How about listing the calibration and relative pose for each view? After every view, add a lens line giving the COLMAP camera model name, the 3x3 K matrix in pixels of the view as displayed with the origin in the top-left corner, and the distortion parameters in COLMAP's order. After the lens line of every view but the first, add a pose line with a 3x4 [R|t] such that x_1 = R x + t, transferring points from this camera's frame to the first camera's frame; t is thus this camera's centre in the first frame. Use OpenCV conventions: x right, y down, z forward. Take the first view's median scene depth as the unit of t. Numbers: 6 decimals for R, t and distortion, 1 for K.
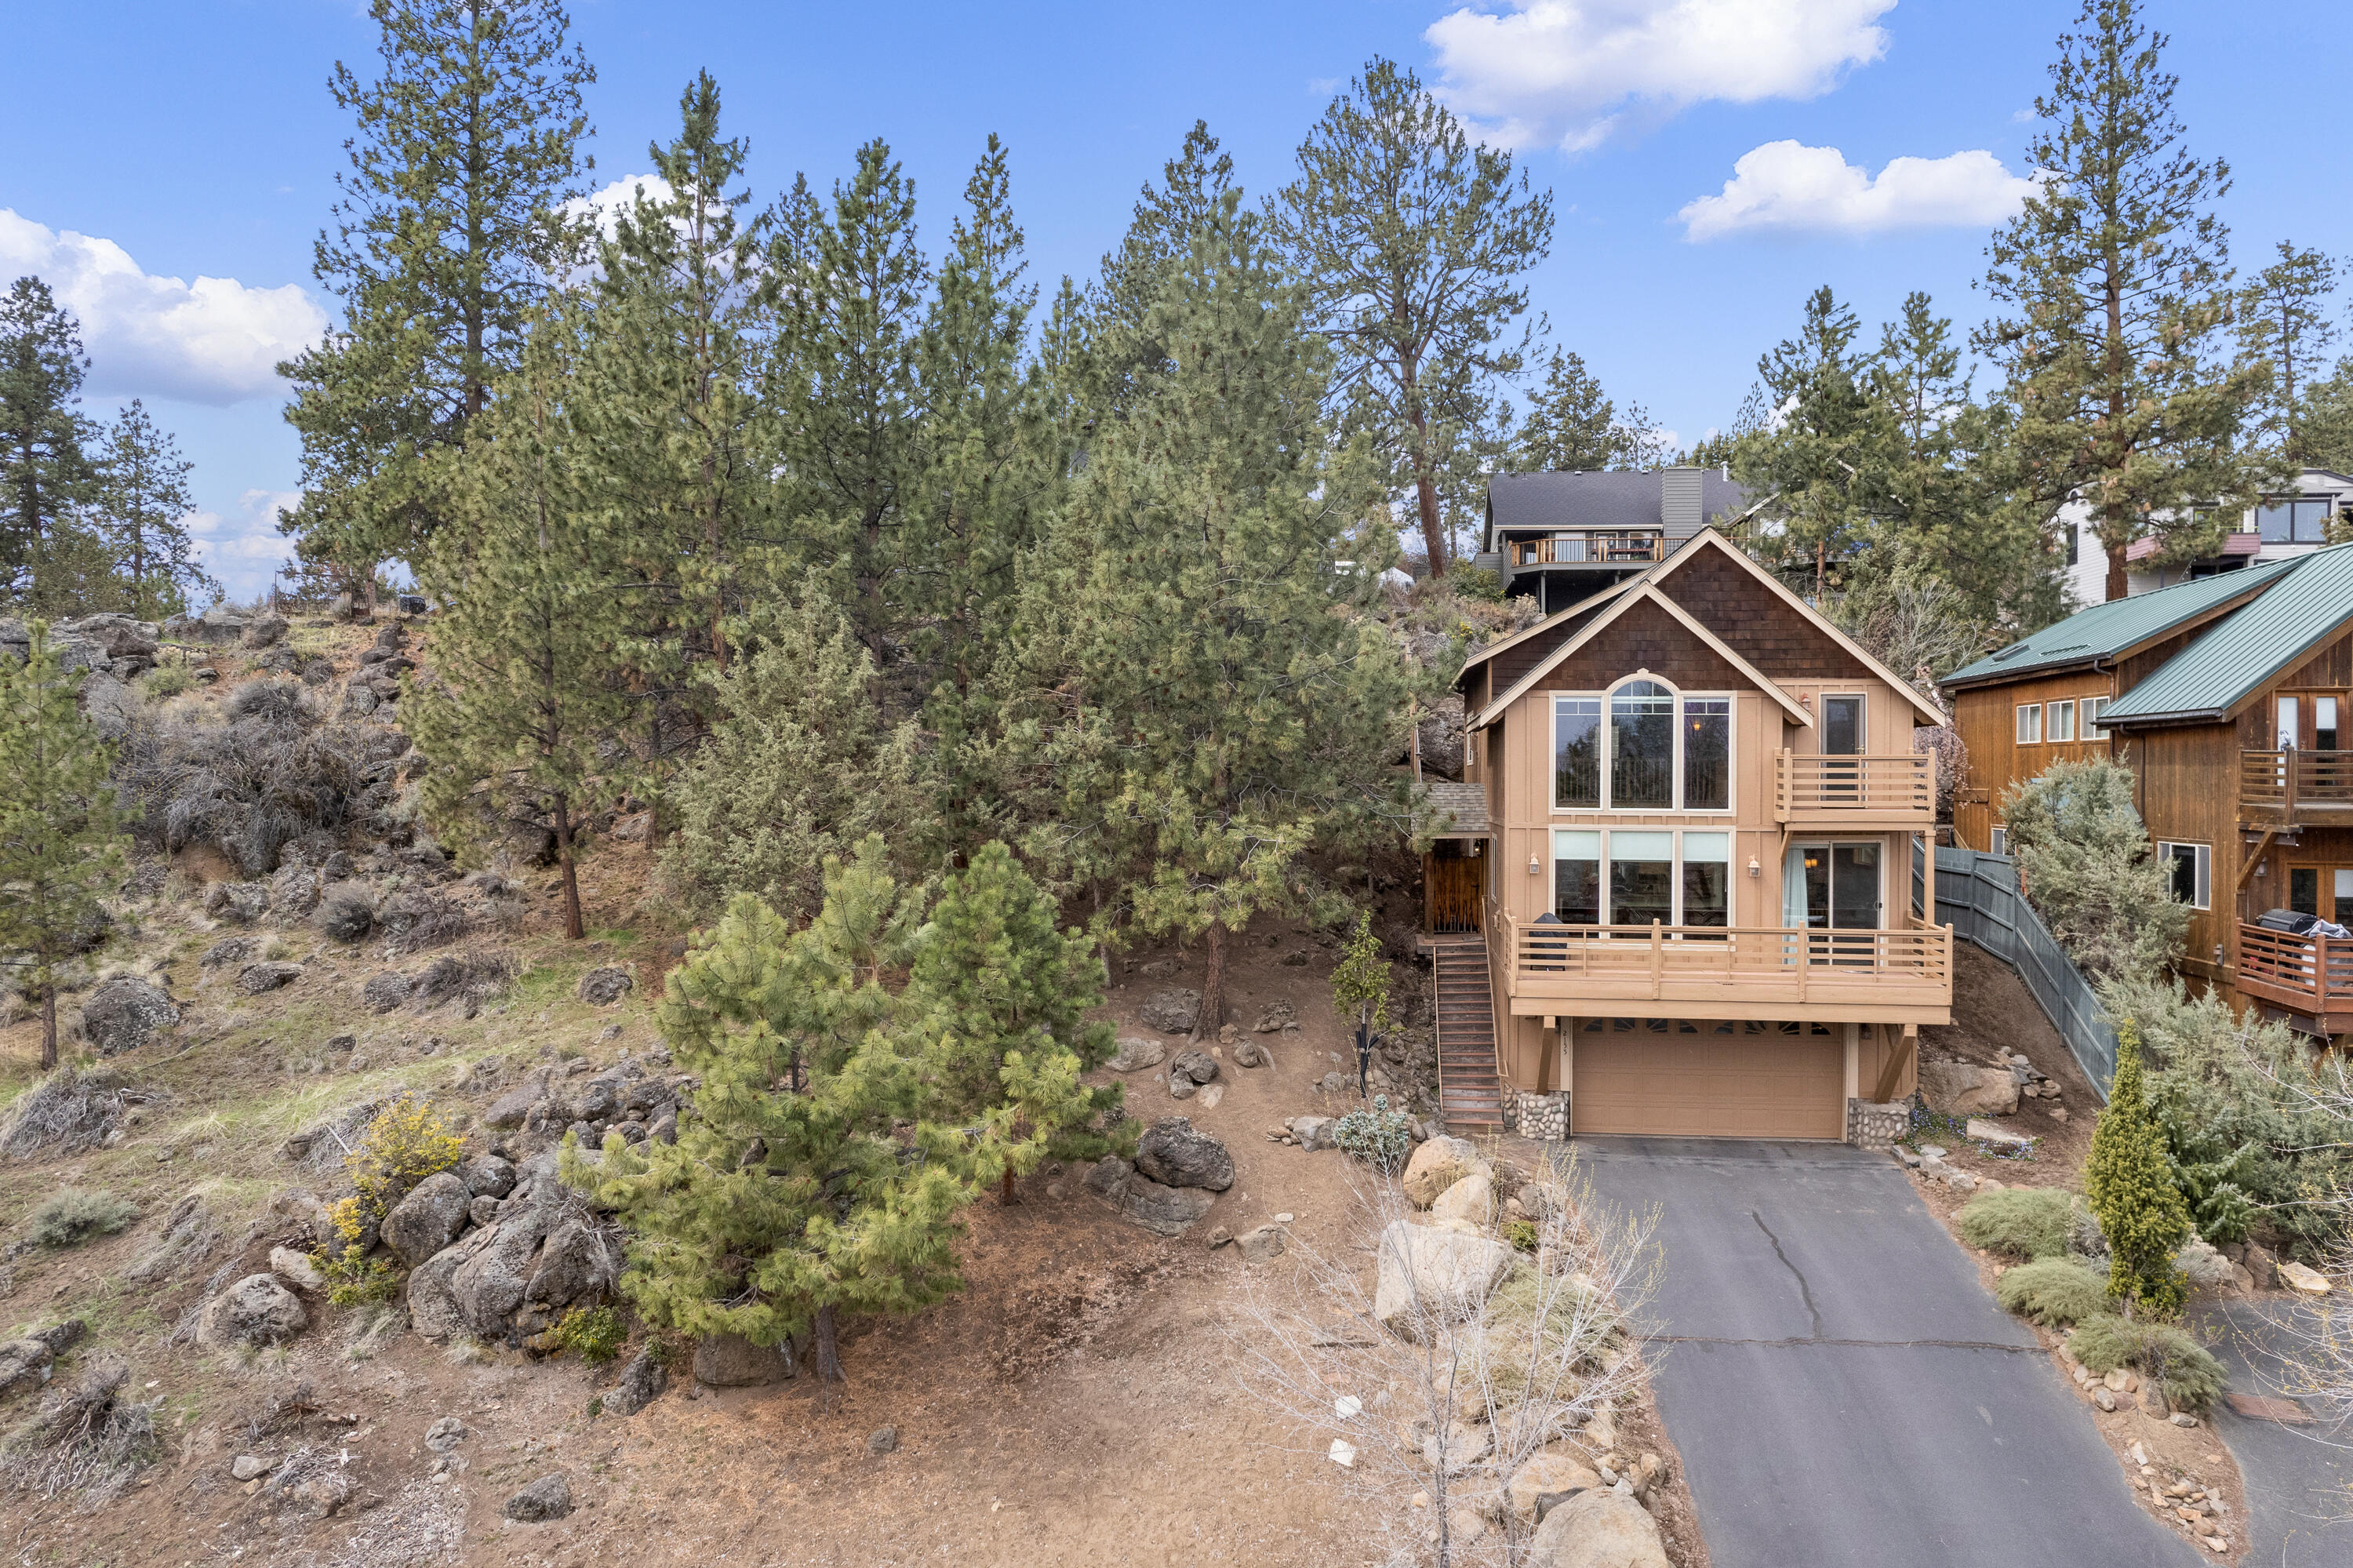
lens RADIAL K [[1538.5, 0, 1177.3], [0, 1538.5, 779.8], [0, 0, 1]] dist [-0.078136, 0.073879]
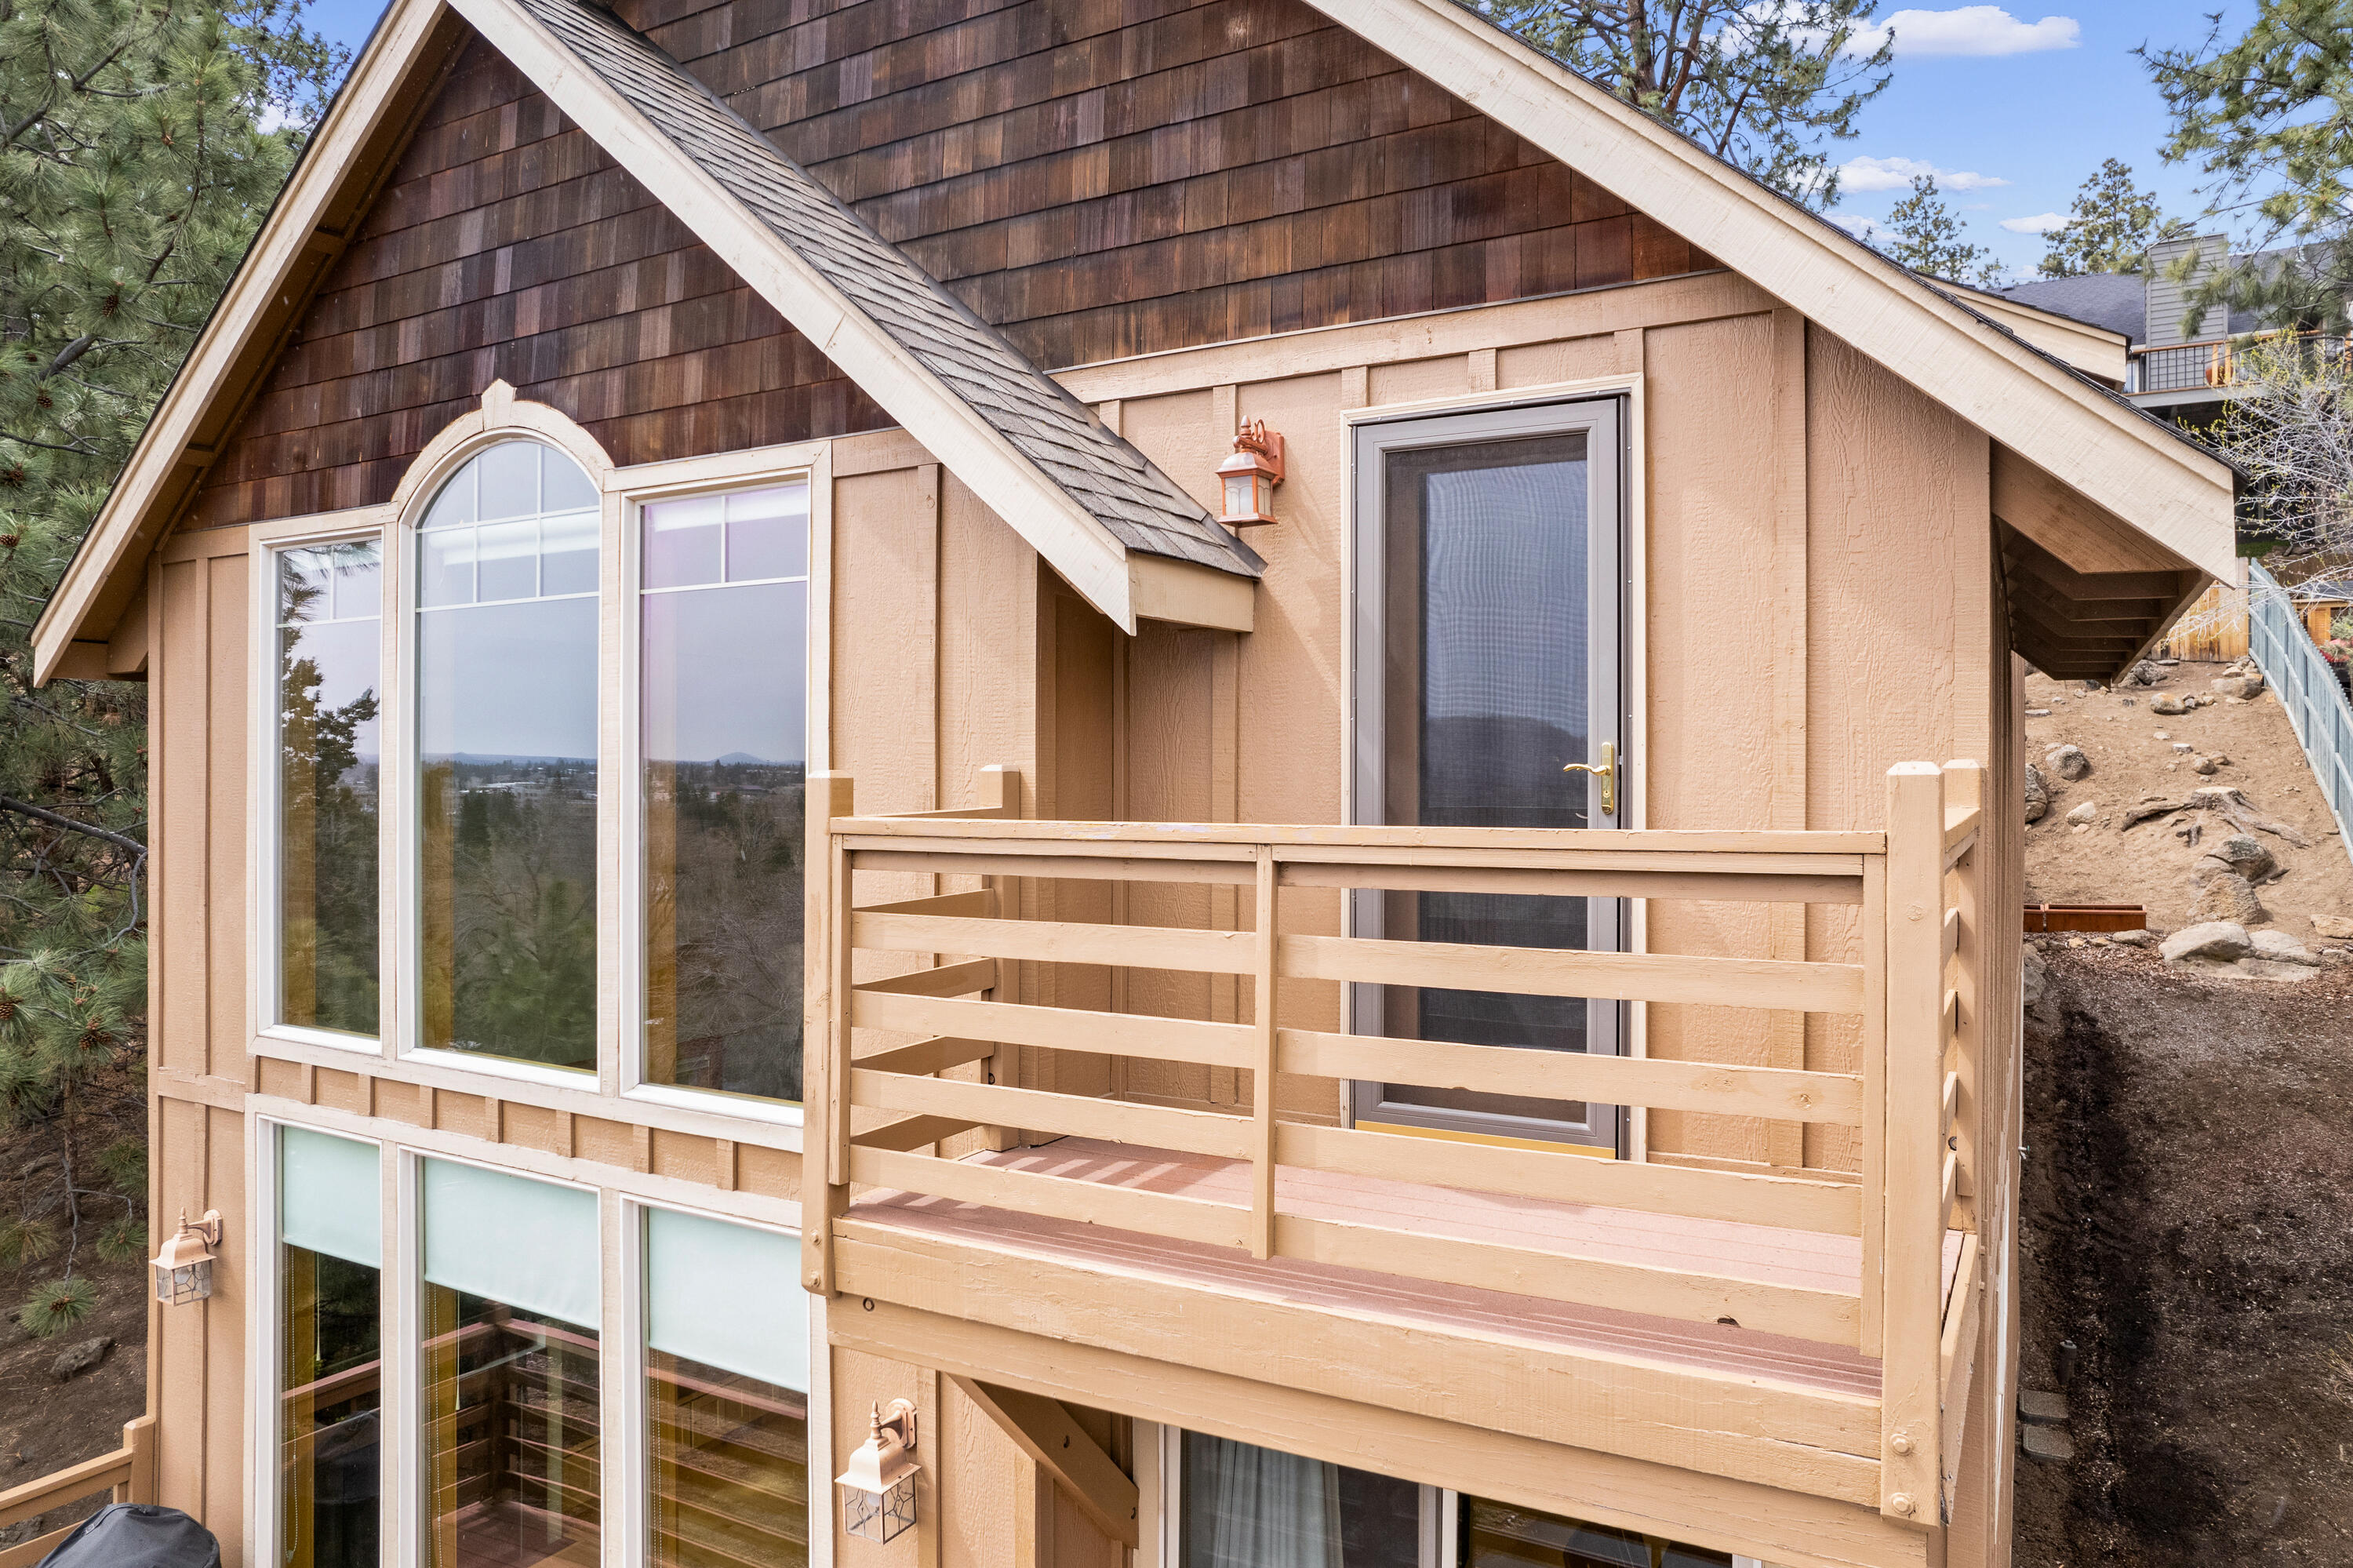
lens RADIAL K [[1481.9, 0, 1215.6], [0, 1481.9, 743.8], [0, 0, 1]] dist [-0.070567, 0.064563]
pose [[0.932443, -0.010416, -0.361166, 0.471248], [0.006533, 0.999907, -0.011971, -0.021482], [0.361257, 0.008803, 0.932425, 0.863445]]
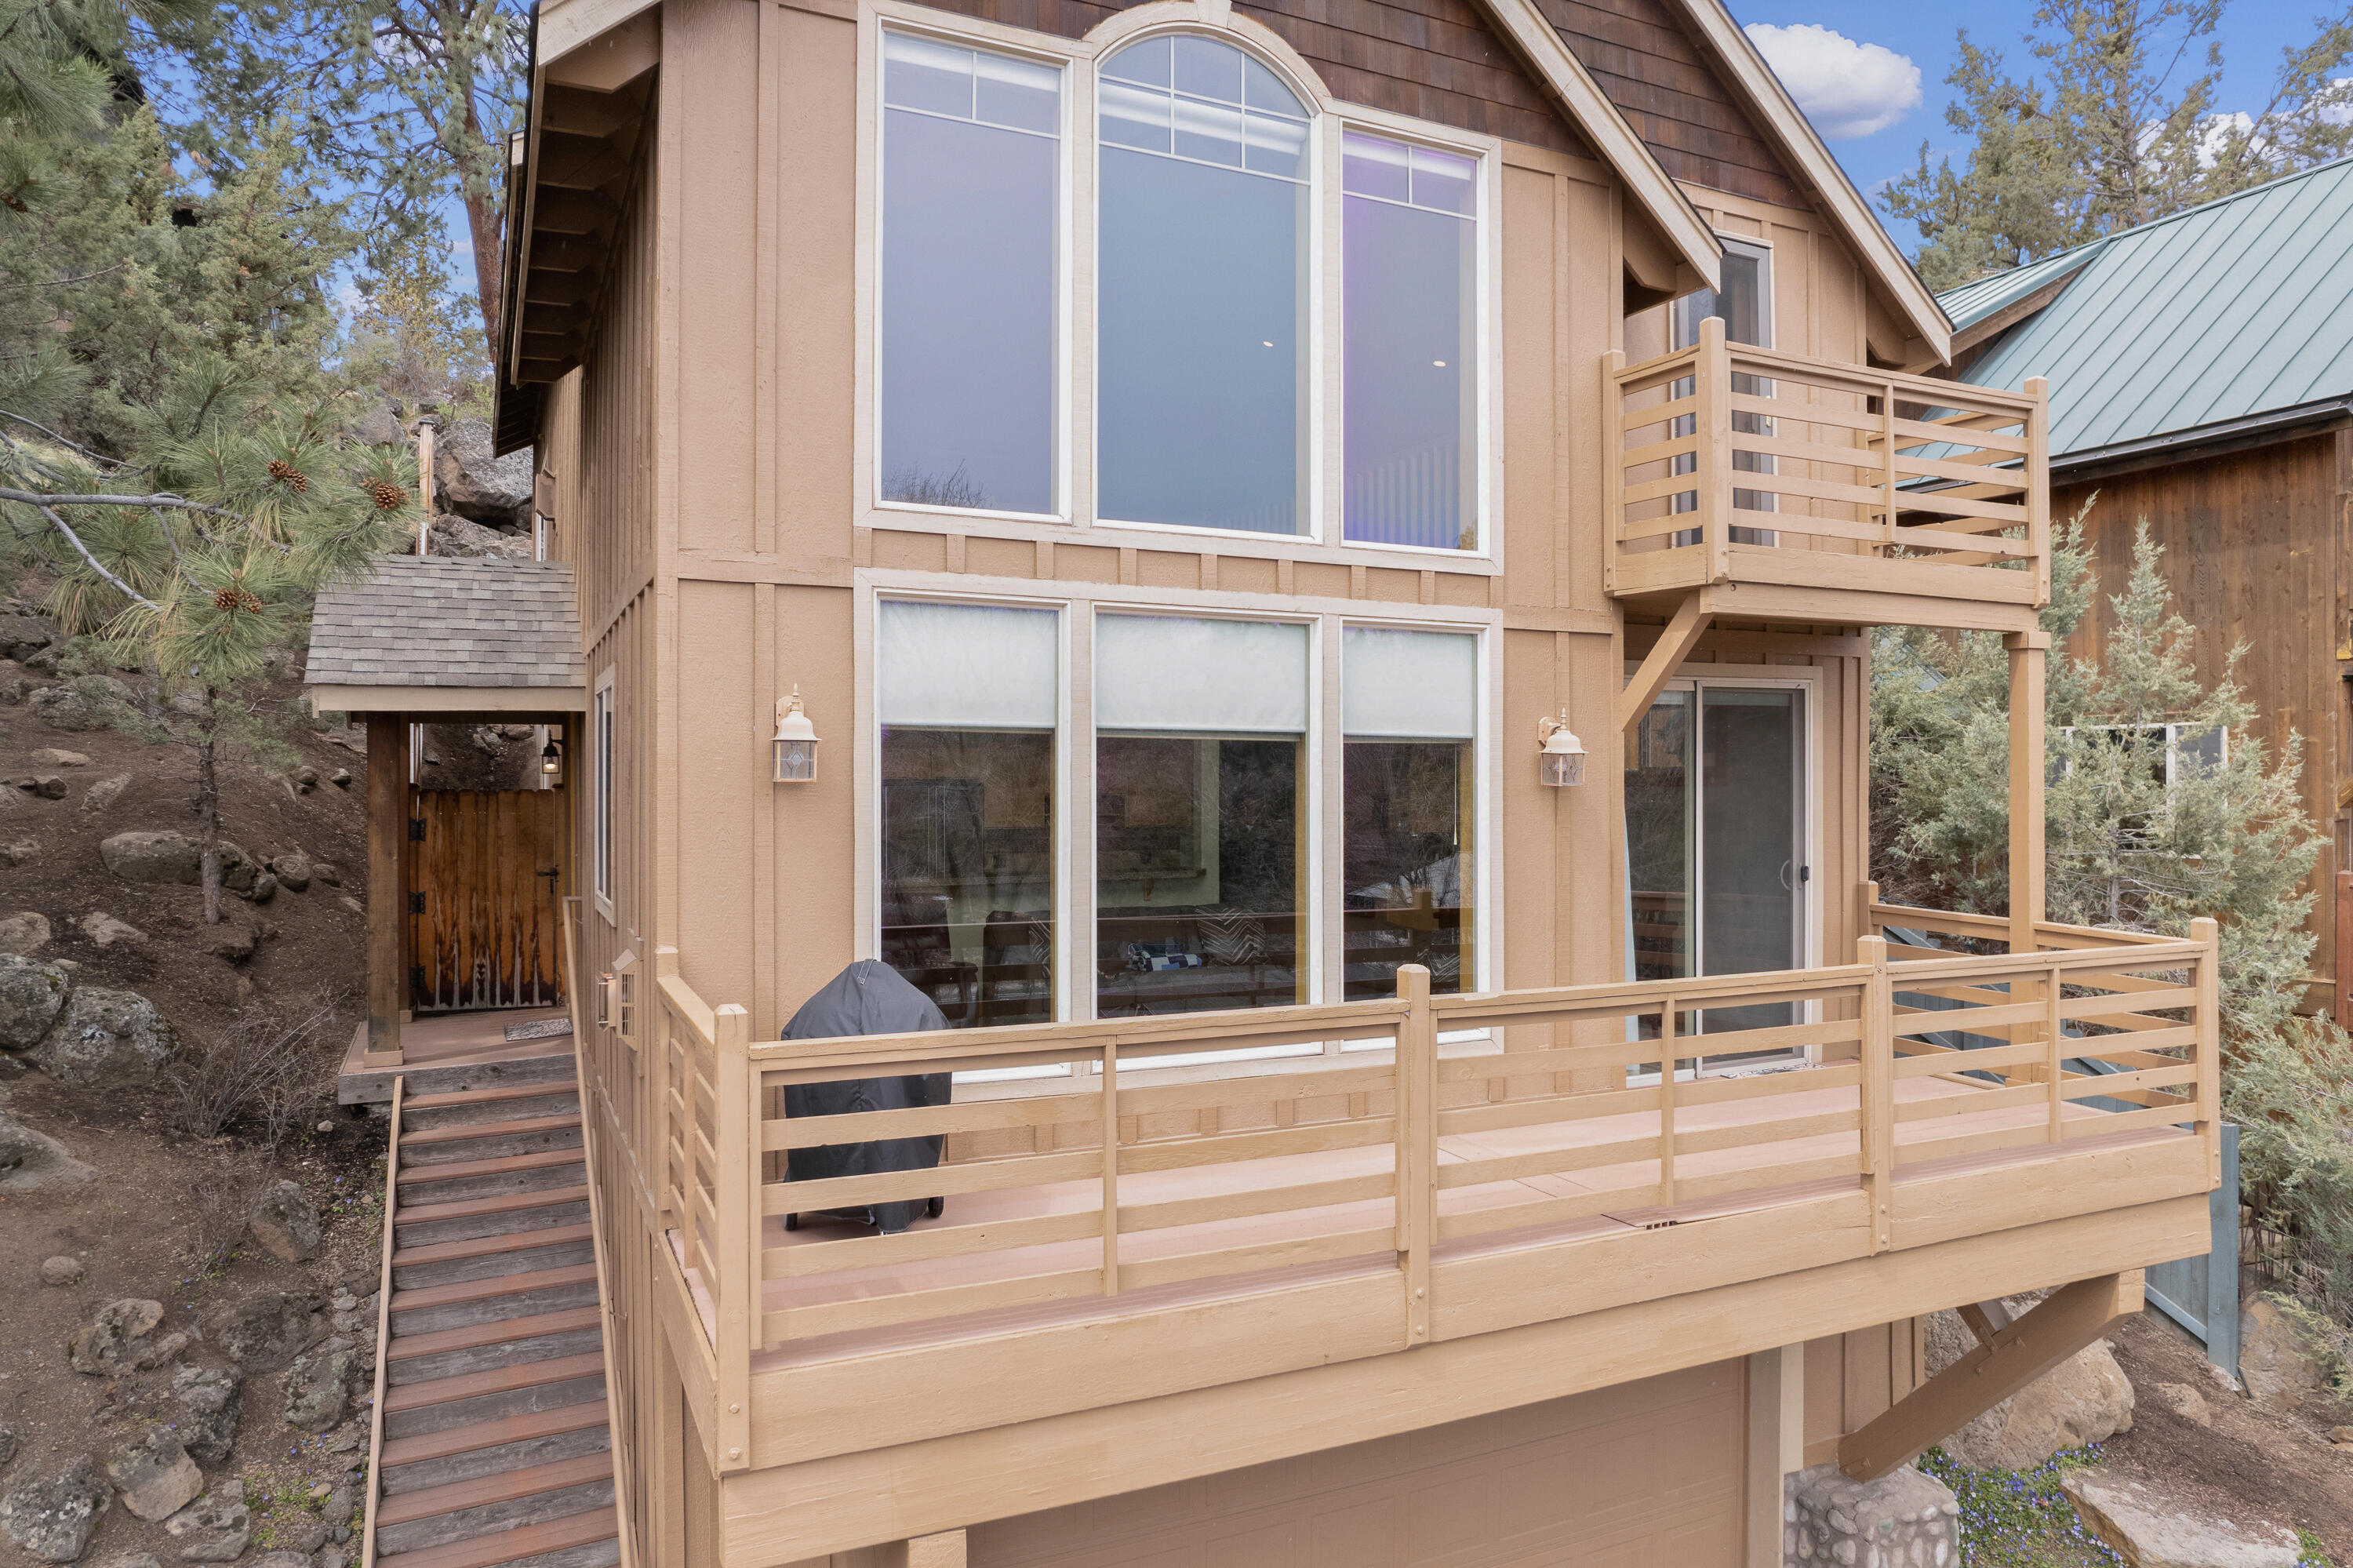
lens RADIAL K [[1508.7, 0, 1176.5], [0, 1508.7, 784.0], [0, 0, 1]] dist [-0.076661, 0.066351]
pose [[0.840417, -0.004332, 0.541923, 0.165217], [0.004510, 0.999989, 0.001000, 0.062283], [-0.541922, 0.001604, 0.840427, 0.802451]]
